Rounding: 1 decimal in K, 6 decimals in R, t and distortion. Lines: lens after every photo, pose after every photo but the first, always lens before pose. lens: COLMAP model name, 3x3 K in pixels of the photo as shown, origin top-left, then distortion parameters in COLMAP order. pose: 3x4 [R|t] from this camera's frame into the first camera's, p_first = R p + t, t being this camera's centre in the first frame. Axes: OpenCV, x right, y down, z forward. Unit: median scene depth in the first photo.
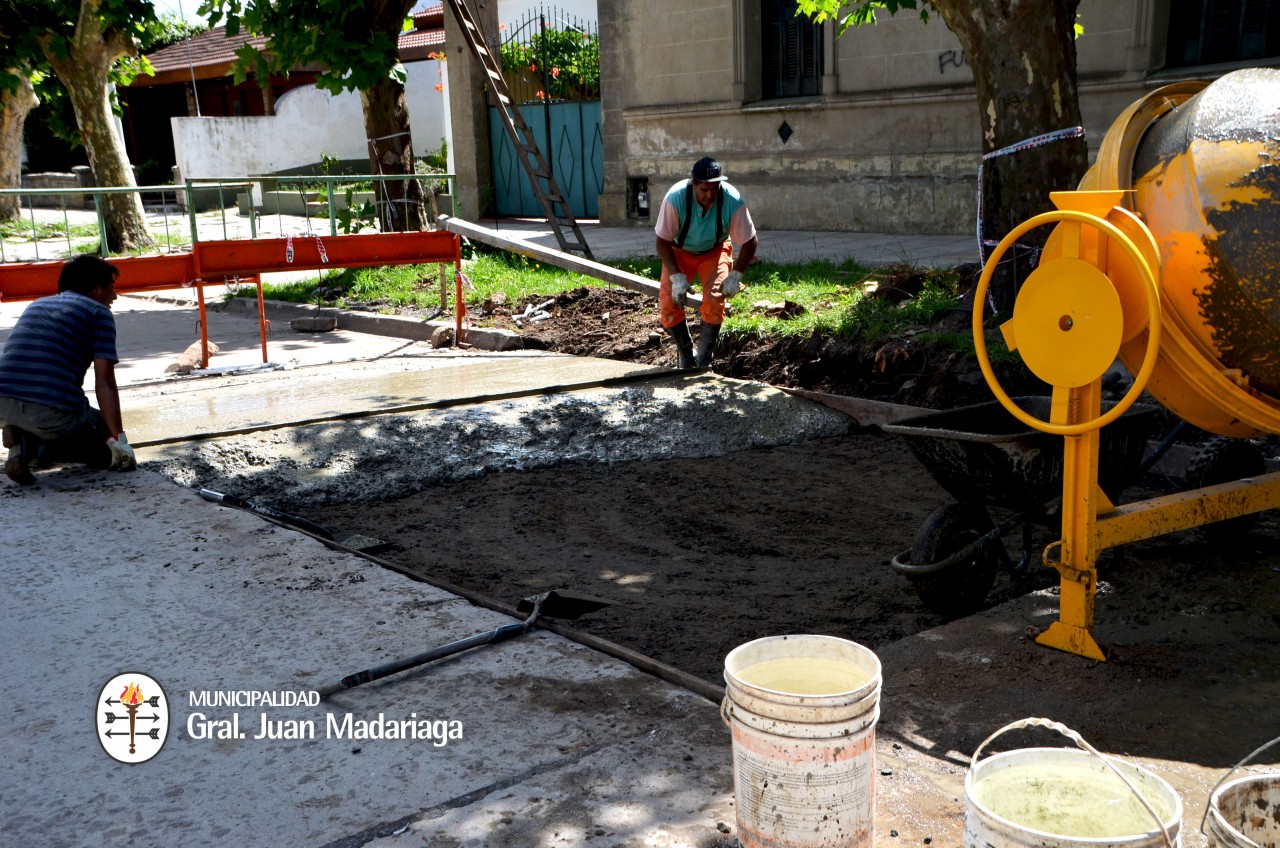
lens RADIAL K [[1415.9, 0, 629.7], [0, 1415.9, 438.1], [0, 0, 1]] dist [0.085773, 0.000000]
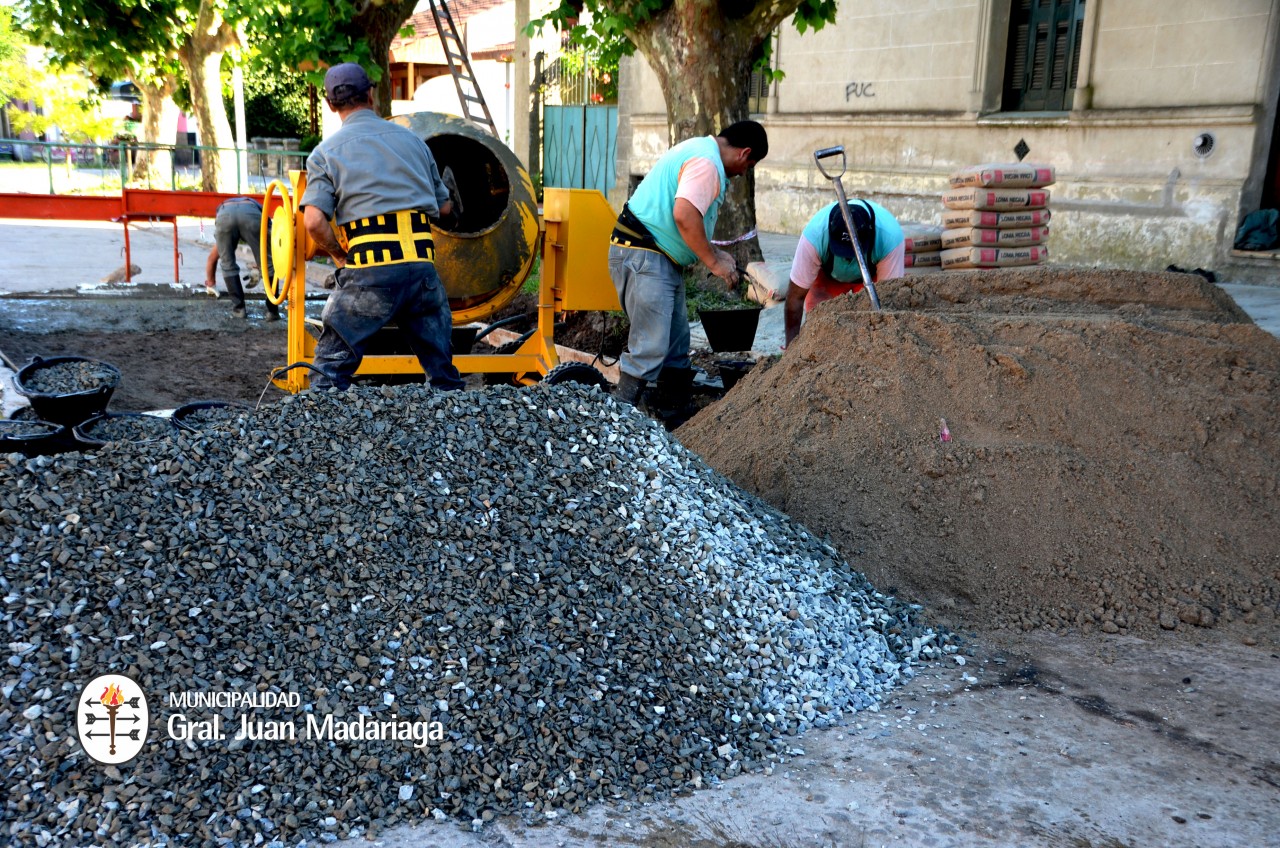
lens RADIAL K [[1457.7, 0, 632.2], [0, 1457.7, 426.5], [0, 0, 1]] dist [0.091513, 0.000000]
pose [[0.981942, 0.099107, -0.161143, 0.360535], [-0.101317, 0.994839, -0.005530, 0.040625], [0.159763, 0.021756, 0.986916, -0.259194]]
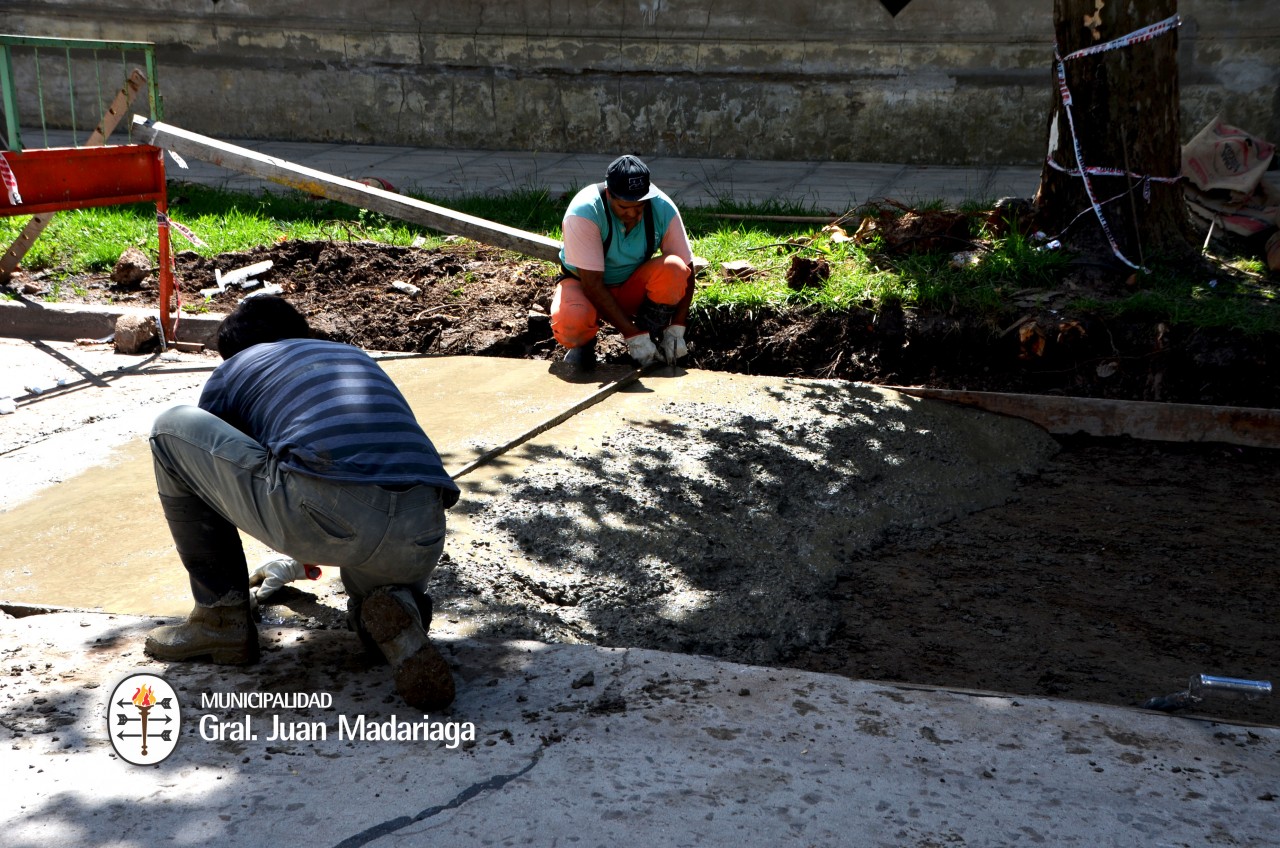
lens RADIAL K [[1921.1, 0, 620.4], [0, 1921.1, 396.6], [0, 0, 1]] dist [0.310284, 0.000000]
pose [[0.815765, -0.070486, 0.574073, -0.412952], [0.075170, 0.997049, 0.015602, -0.042988], [-0.573478, 0.030425, 0.818656, 0.248671]]
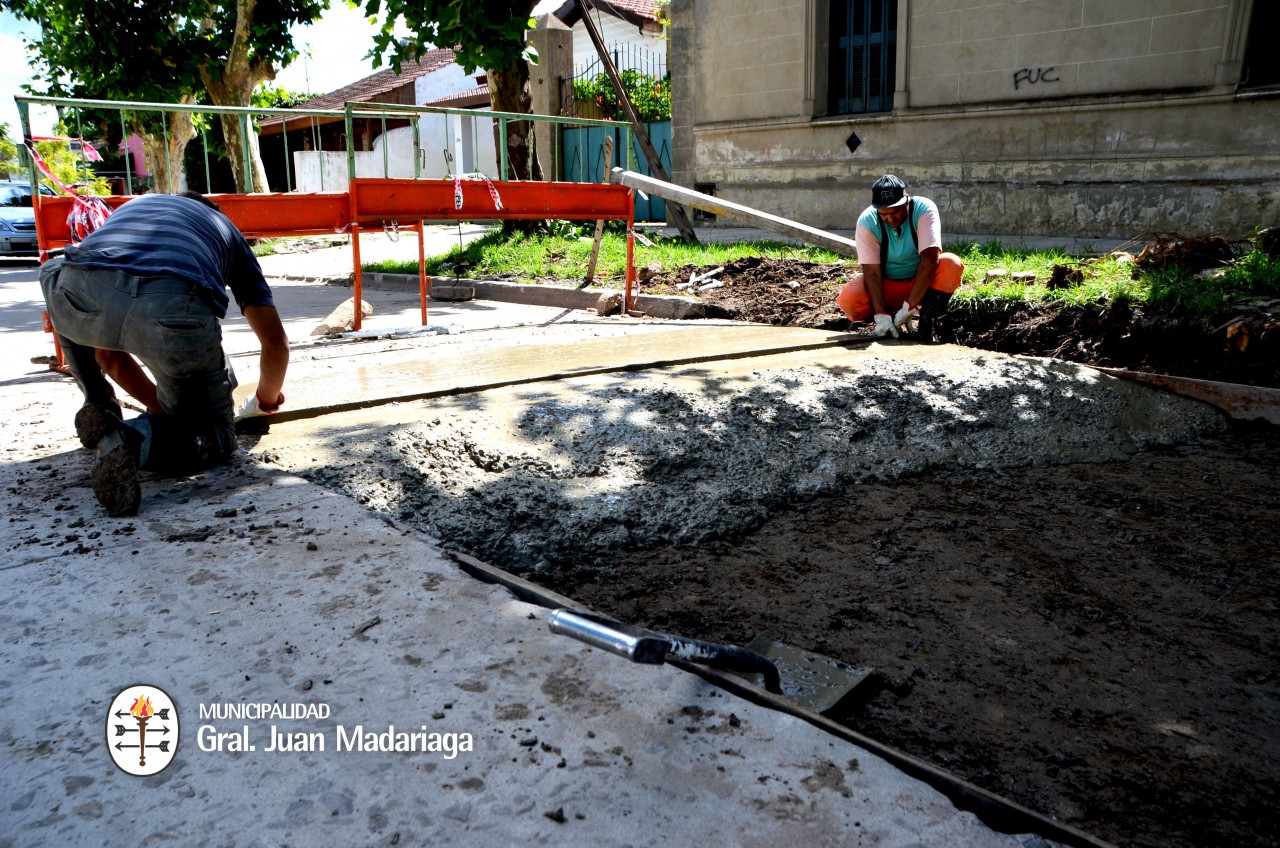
lens RADIAL K [[986.1, 0, 620.5], [0, 986.1, 445.2], [0, 0, 1]] dist [-0.149600, 0.116960]
pose [[0.999450, 0.018937, 0.027223, -0.136831], [-0.019989, 0.999043, 0.038908, -0.005601], [-0.026460, -0.039430, 0.998872, 0.363811]]
